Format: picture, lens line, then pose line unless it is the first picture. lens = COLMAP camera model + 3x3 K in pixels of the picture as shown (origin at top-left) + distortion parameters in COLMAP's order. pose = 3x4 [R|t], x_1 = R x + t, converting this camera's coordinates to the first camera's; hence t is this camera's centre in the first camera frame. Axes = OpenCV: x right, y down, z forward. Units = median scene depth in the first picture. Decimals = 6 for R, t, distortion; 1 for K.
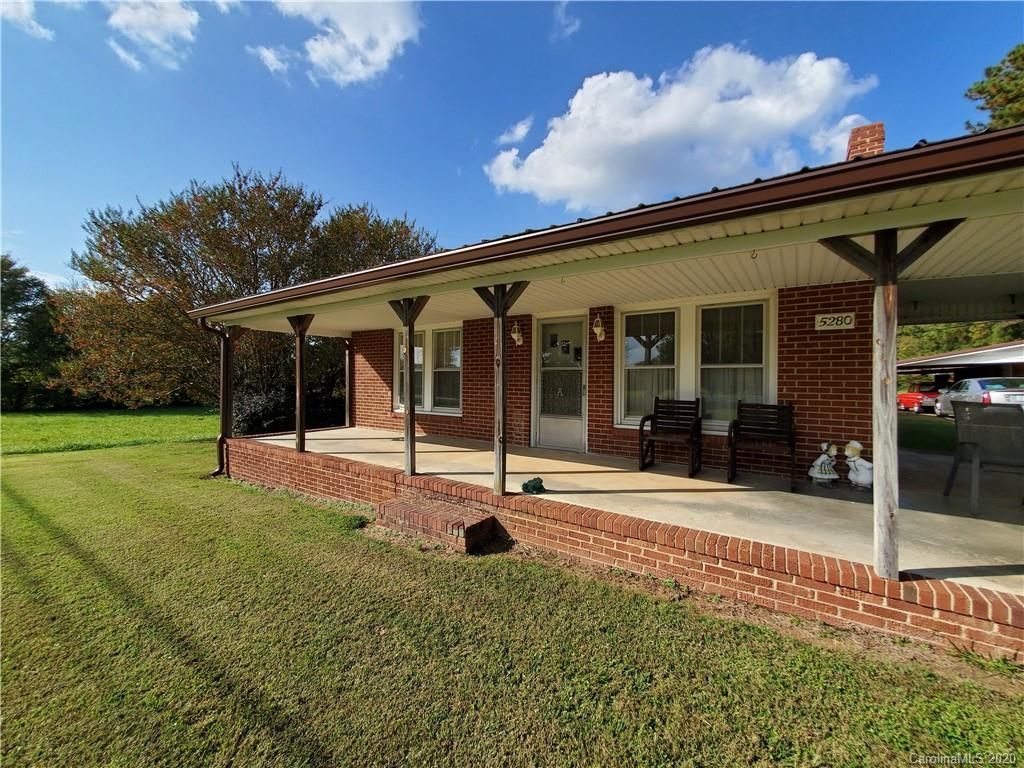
lens RADIAL K [[407.4, 0, 515.5], [0, 407.4, 385.7], [0, 0, 1]] dist [0.000004, -0.000467]
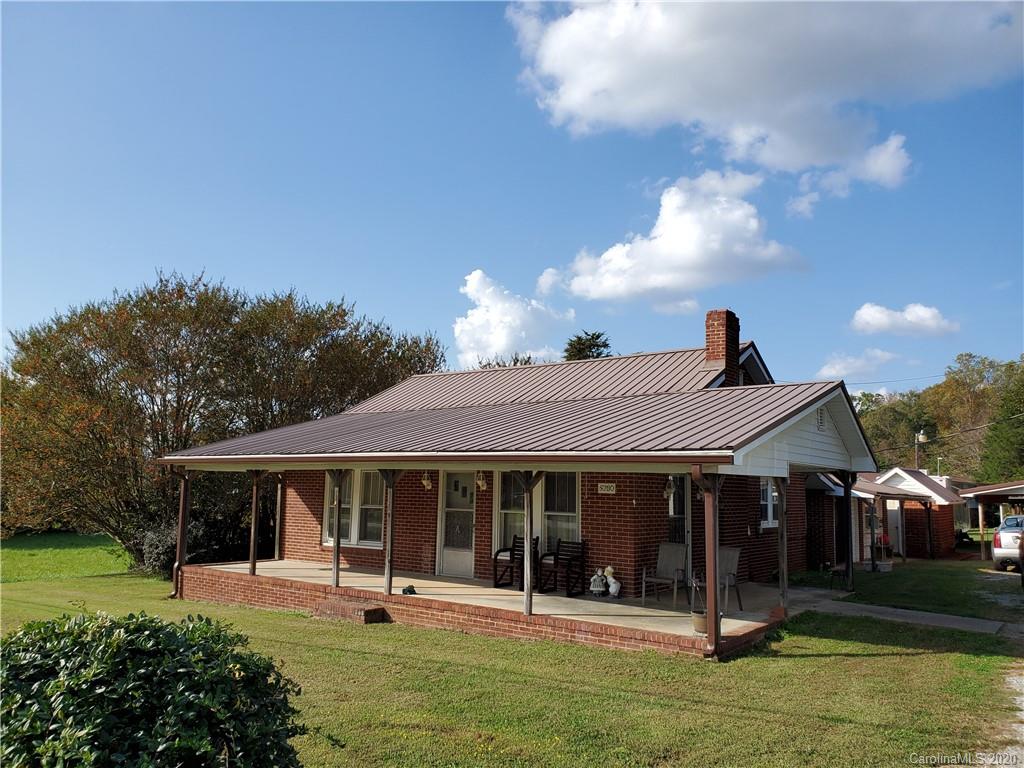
lens RADIAL K [[793.6, 0, 494.6], [0, 793.6, 399.0], [0, 0, 1]] dist [0.000967, -0.006219]
pose [[0.997915, -0.000789, -0.064536, 0.394359], [-0.007230, 0.992265, -0.123930, -0.084216], [0.064134, 0.124138, 0.990190, -1.485305]]
